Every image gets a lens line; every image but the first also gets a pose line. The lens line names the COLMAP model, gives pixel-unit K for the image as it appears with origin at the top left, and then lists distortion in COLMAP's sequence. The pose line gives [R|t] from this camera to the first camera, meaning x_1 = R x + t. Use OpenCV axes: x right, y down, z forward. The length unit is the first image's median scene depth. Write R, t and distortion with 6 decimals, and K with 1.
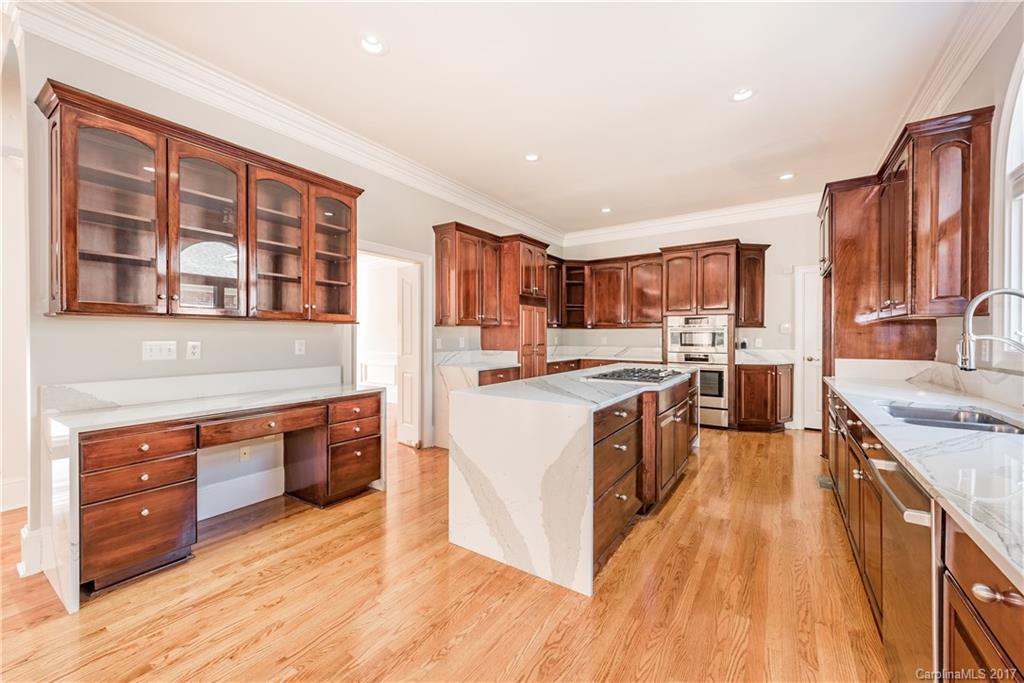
lens RADIAL K [[413.4, 0, 513.2], [0, 413.4, 336.4], [0, 0, 1]] dist [0.002361, 0.000088]
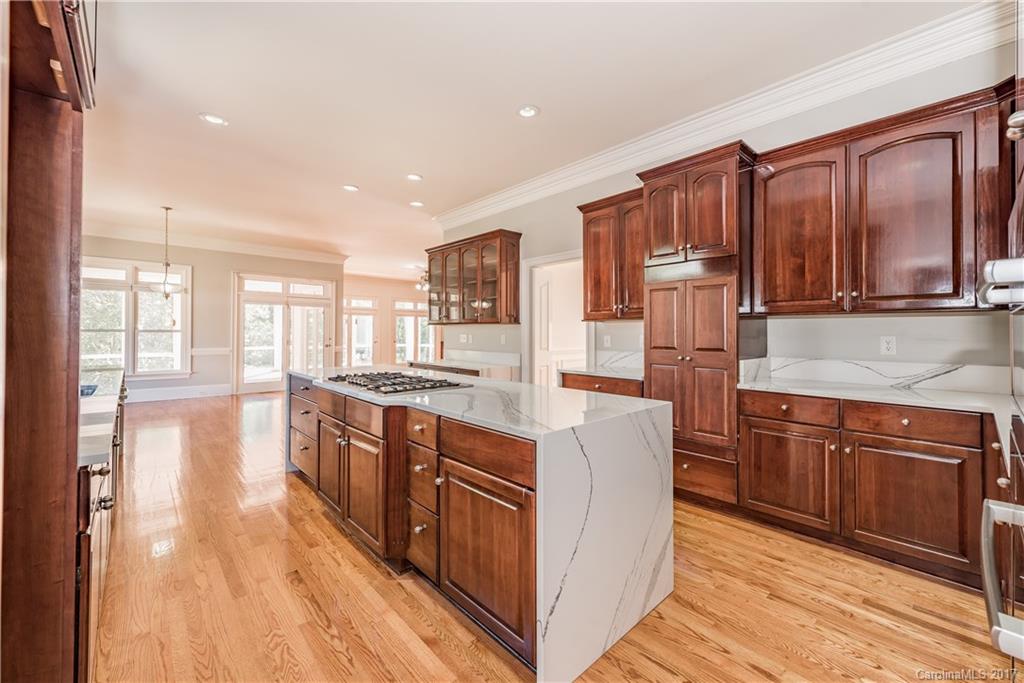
lens RADIAL K [[407.1, 0, 512.5], [0, 407.1, 326.5], [0, 0, 1]] dist [0.000503, 0.000021]
pose [[-0.243547, -0.010149, -0.969836, 0.917389], [-0.005228, 0.999944, -0.009151, -0.006483], [0.969875, 0.002842, -0.243587, 1.299113]]
